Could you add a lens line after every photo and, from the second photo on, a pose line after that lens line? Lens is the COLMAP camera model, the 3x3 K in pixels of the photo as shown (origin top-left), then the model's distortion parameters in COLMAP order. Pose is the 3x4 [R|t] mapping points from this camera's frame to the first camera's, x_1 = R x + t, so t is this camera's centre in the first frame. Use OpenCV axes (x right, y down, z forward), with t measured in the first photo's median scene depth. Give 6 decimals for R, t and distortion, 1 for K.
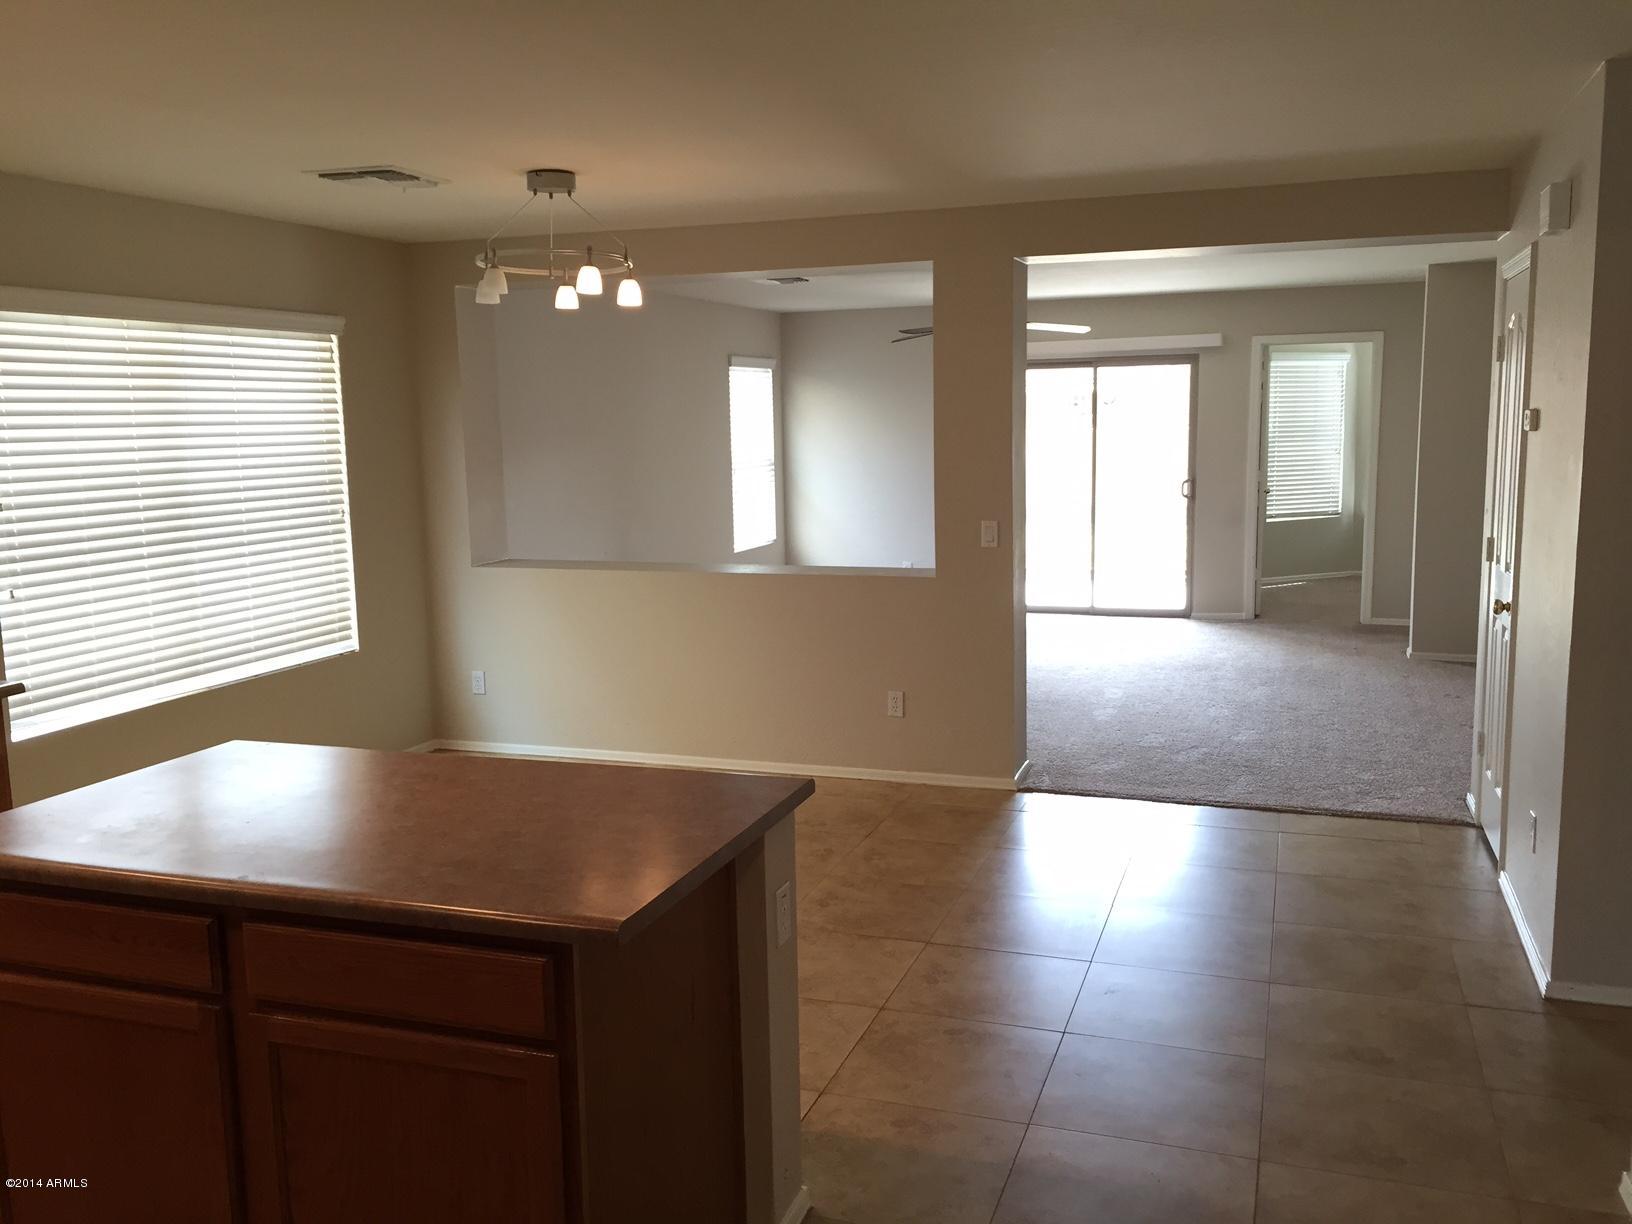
lens RADIAL K [[1402.6, 0, 816.0], [0, 1402.6, 612.0], [0, 0, 1]] dist [0.095931, -0.129049]
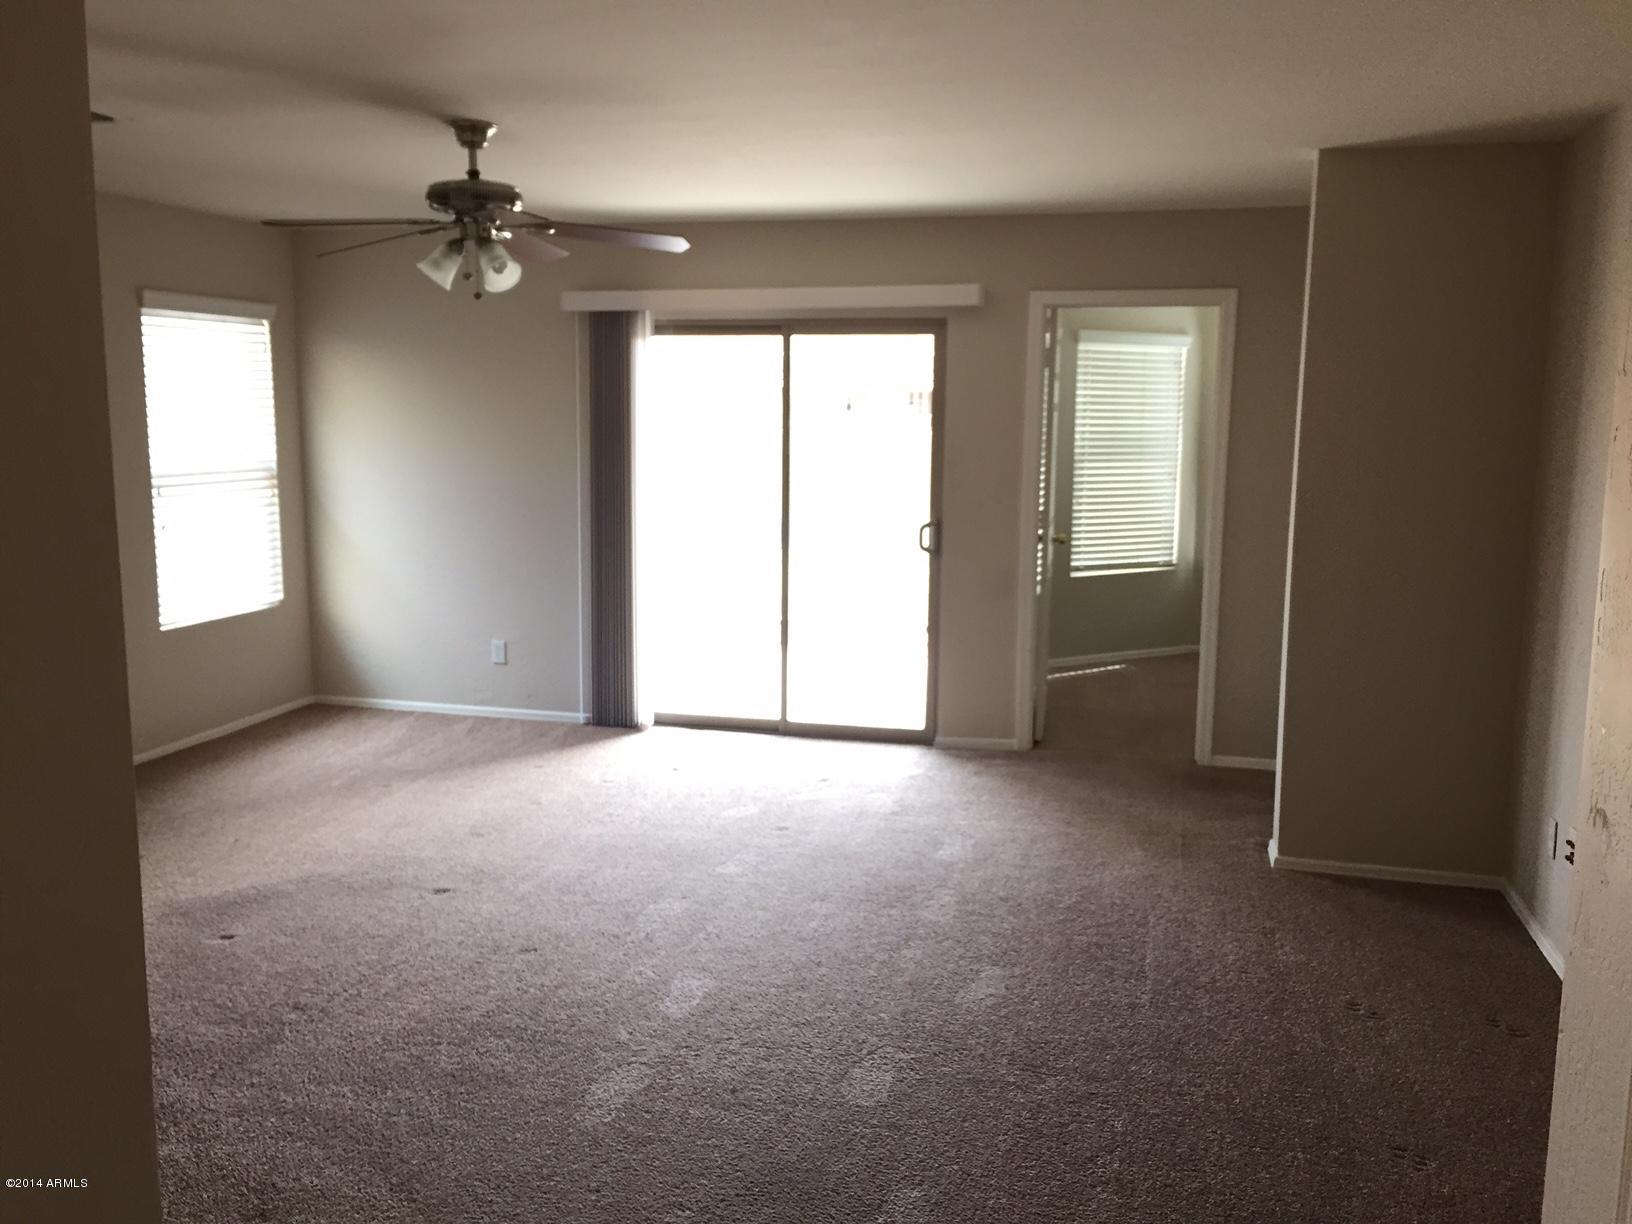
lens RADIAL K [[1402.6, 0, 816.0], [0, 1402.6, 612.0], [0, 0, 1]] dist [0.095931, -0.129049]
pose [[0.995772, 0.013799, 0.090815, 0.158254], [-0.014057, 0.999899, 0.002197, -0.055066], [-0.090776, -0.003464, 0.995865, 0.391729]]
